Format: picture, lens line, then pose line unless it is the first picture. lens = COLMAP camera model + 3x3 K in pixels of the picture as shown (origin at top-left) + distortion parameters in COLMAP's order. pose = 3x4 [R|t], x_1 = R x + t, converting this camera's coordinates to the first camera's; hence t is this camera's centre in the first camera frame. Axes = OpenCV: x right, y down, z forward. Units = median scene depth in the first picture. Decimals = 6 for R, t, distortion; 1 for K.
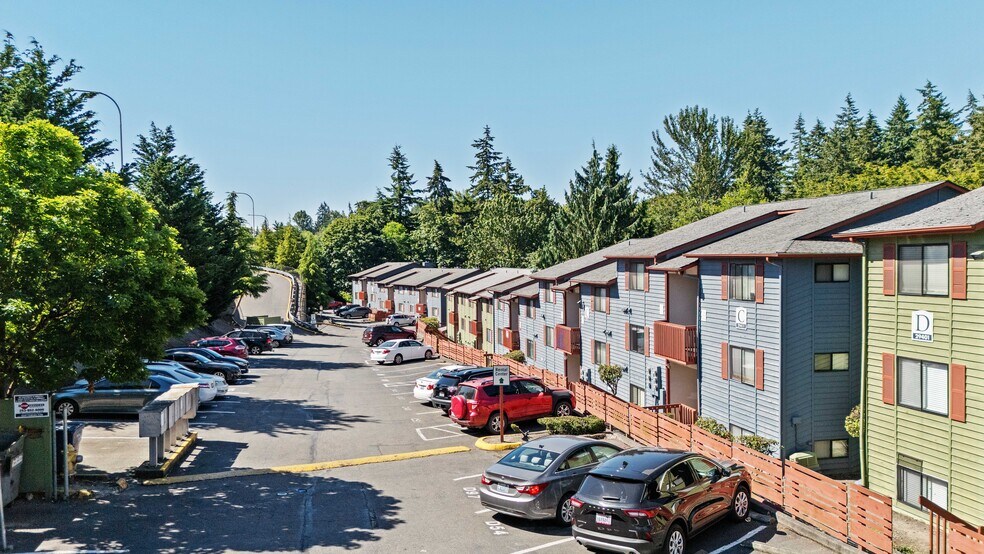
lens RADIAL K [[716.7, 0, 492.0], [0, 716.7, 277.0], [0, 0, 1]] dist [0.082012, -0.089474]
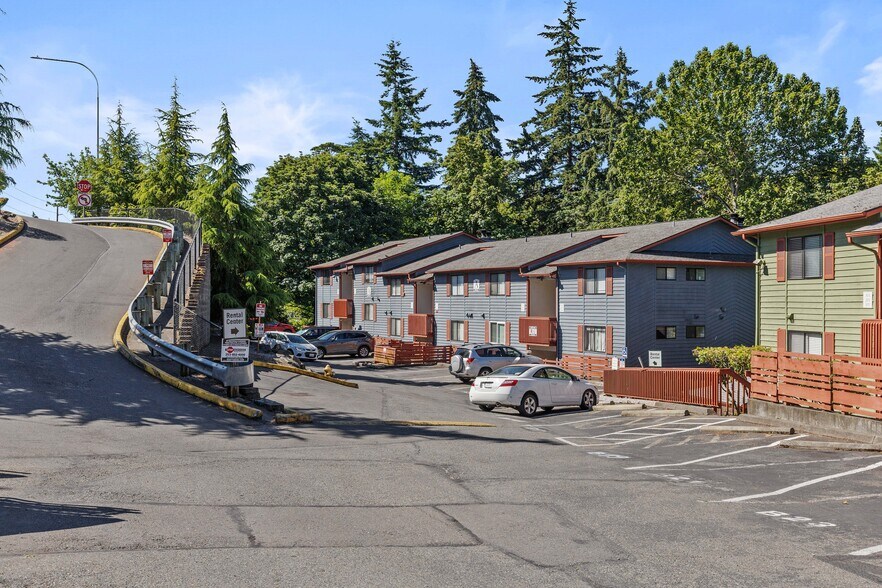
lens RADIAL K [[818.8, 0, 441.0], [0, 818.8, 294.0], [0, 0, 1]] dist [-0.015222, -0.006395]
pose [[0.999853, 0.015043, 0.008238, -0.113293], [-0.014737, 0.999241, -0.036050, 0.031598], [-0.008774, 0.035924, 0.999316, 0.455077]]
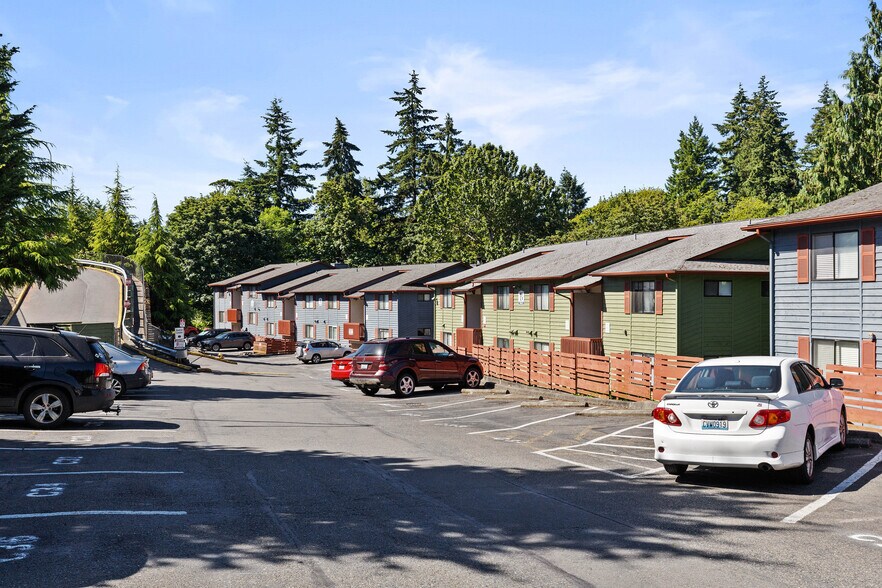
lens RADIAL K [[818.8, 0, 441.0], [0, 818.8, 294.0], [0, 0, 1]] dist [-0.015222, -0.006395]
pose [[0.991951, 0.008592, 0.126327, -0.085239], [-0.004663, 0.999497, -0.031368, 0.026407], [-0.126533, 0.030527, 0.991493, 0.263118]]
